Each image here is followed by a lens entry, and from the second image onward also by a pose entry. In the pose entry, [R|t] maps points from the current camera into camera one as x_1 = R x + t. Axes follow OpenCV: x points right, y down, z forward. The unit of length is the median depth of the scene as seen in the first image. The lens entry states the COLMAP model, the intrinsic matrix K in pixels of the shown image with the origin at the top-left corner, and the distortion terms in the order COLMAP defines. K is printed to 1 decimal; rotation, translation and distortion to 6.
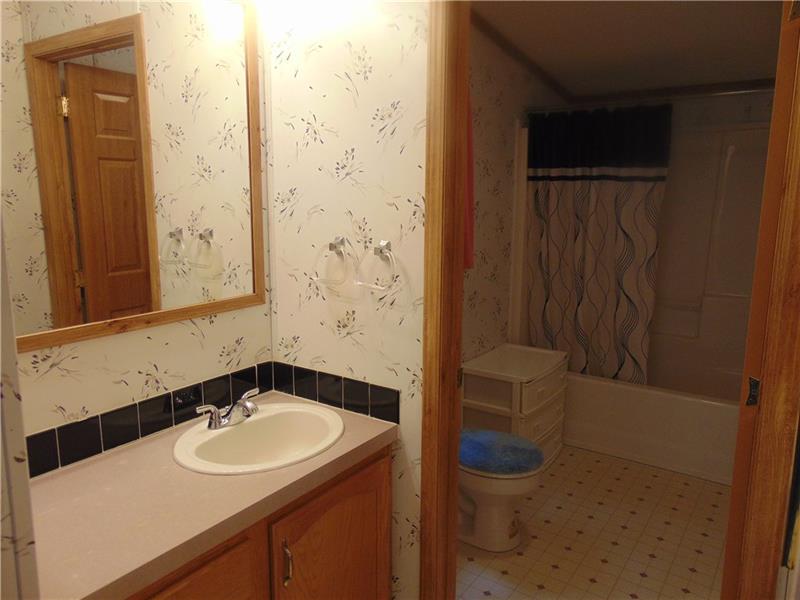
lens RADIAL K [[600.6, 0, 400.8], [0, 600.6, 297.7], [0, 0, 1]] dist [-0.014263, 0.032803]
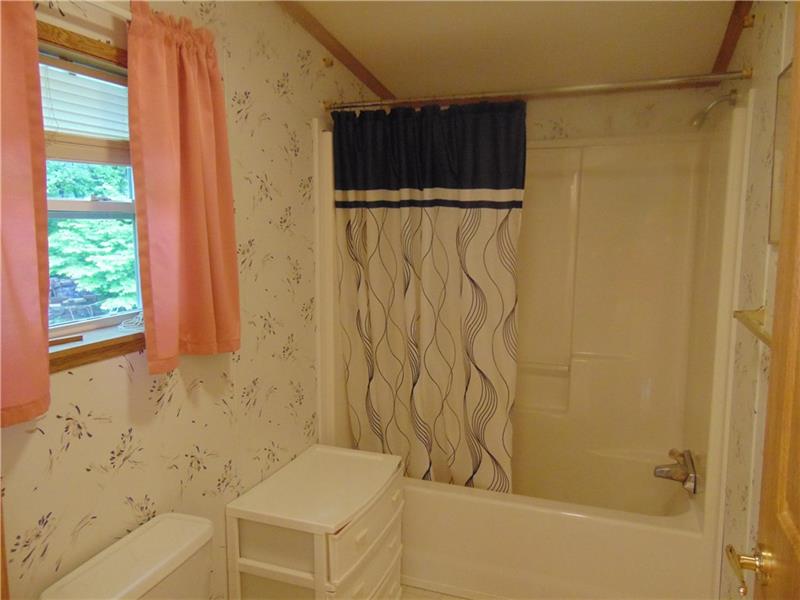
lens RADIAL K [[600.6, 0, 399.8], [0, 600.6, 299.4], [0, 0, 1]] dist [-0.014263, 0.032803]
pose [[0.969493, -0.034984, 0.242608, 0.114256], [0.046960, 0.997938, -0.043754, -0.057116], [-0.240577, 0.053812, 0.969137, 0.323891]]
